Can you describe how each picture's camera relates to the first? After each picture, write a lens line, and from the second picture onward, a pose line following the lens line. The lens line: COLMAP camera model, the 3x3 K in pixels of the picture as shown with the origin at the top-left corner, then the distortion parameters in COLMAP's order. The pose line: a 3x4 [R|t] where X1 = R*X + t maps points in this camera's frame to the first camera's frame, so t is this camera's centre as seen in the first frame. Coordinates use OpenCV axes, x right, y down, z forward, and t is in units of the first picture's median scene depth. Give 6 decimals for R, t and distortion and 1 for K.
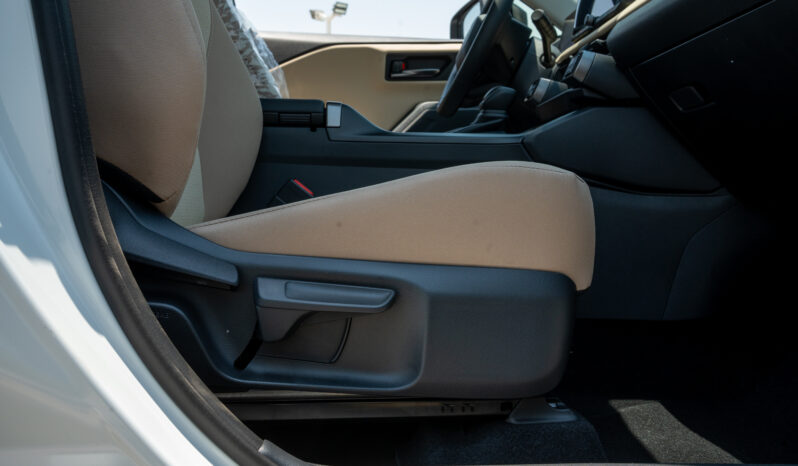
lens RADIAL K [[789.4, 0, 399.0], [0, 789.4, 233.0], [0, 0, 1]] dist [0.005740, 0.017649]
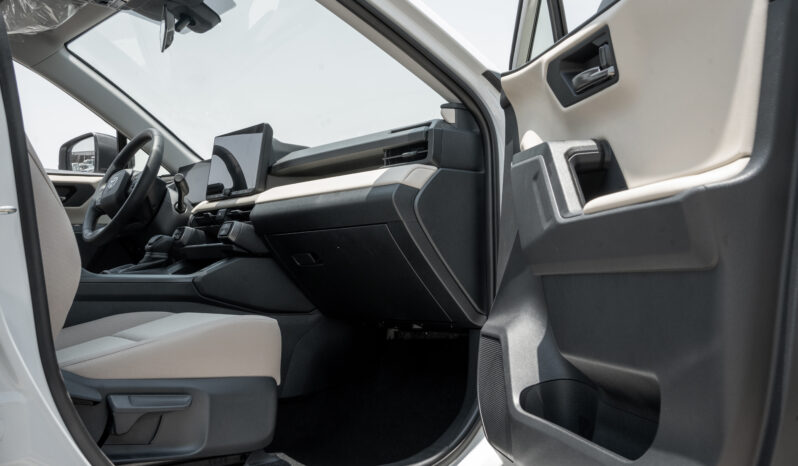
lens RADIAL K [[789.4, 0, 399.0], [0, 789.4, 233.0], [0, 0, 1]] dist [0.005740, 0.017649]
pose [[0.826245, 0.024954, 0.562758, -0.346995], [0.030010, 0.995650, -0.088210, -0.065247], [-0.562511, 0.089771, 0.821902, -0.402421]]
